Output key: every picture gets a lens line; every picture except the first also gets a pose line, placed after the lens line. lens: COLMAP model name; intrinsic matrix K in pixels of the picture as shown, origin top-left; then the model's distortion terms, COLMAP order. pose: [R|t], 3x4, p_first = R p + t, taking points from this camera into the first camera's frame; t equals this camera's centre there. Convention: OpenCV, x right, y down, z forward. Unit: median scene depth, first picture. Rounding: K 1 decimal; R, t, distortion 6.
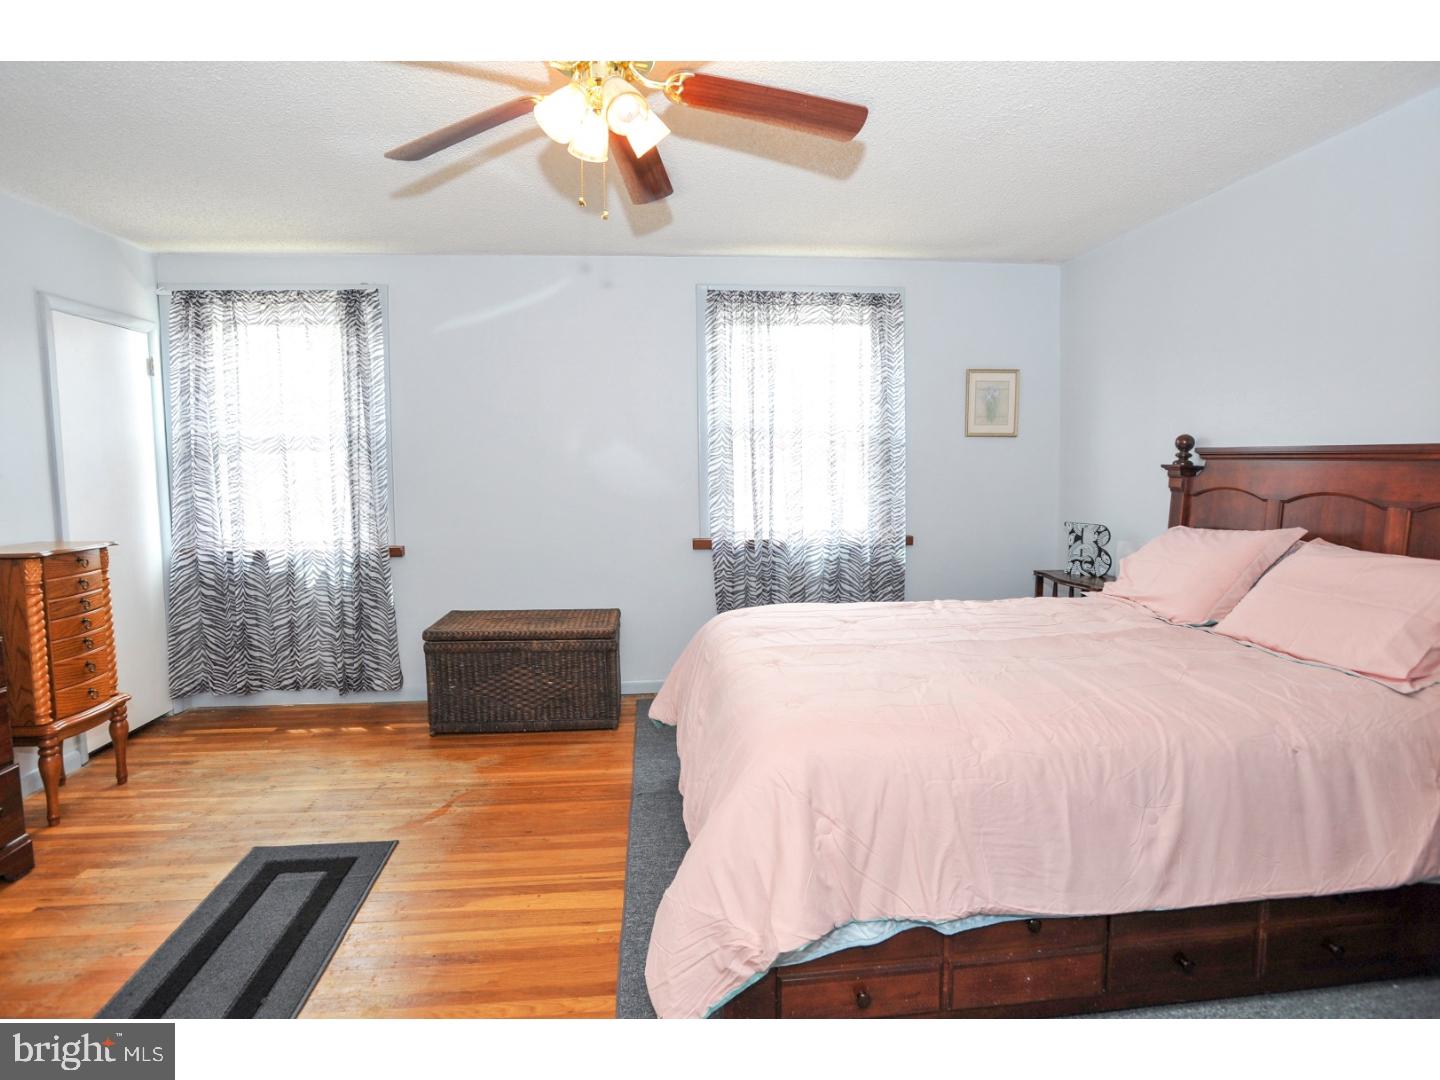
lens RADIAL K [[743.3, 0, 692.0], [0, 743.3, 520.2], [0, 0, 1]] dist [-0.071921, 0.031793]
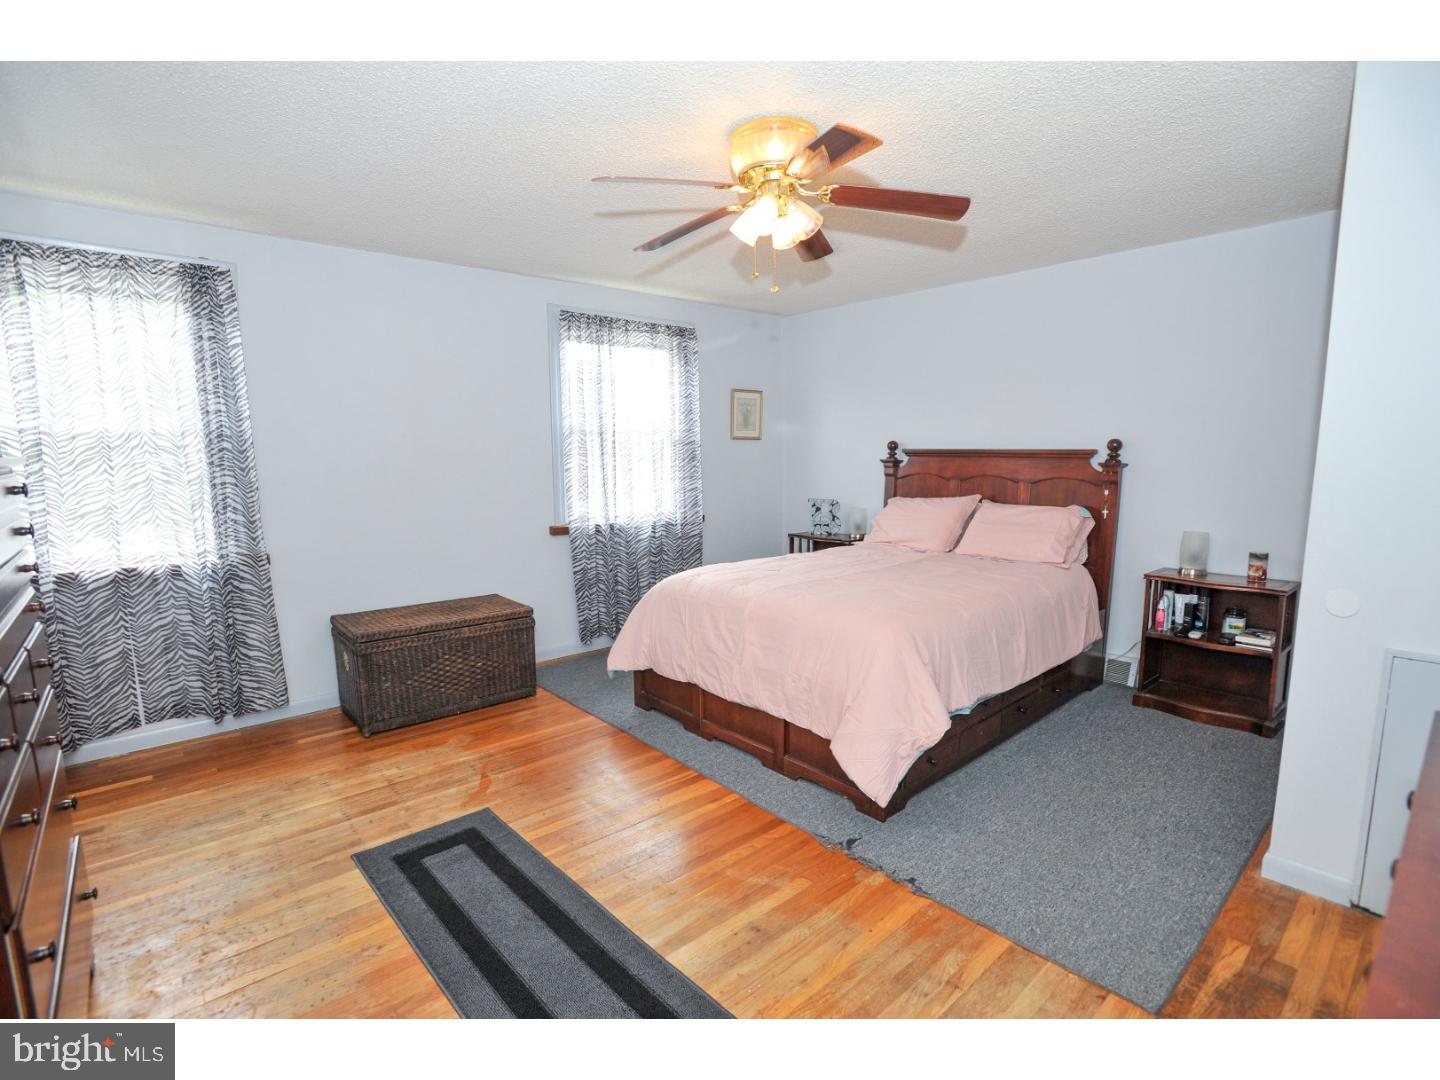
lens RADIAL K [[688.6, 0, 720.0], [0, 688.6, 540.0], [0, 0, 1]] dist [-0.059531, 0.024120]
pose [[0.813430, -0.071713, 0.577224, -0.444016], [0.047867, 0.997258, 0.056442, -0.002225], [-0.579689, -0.018281, 0.814633, -0.019957]]
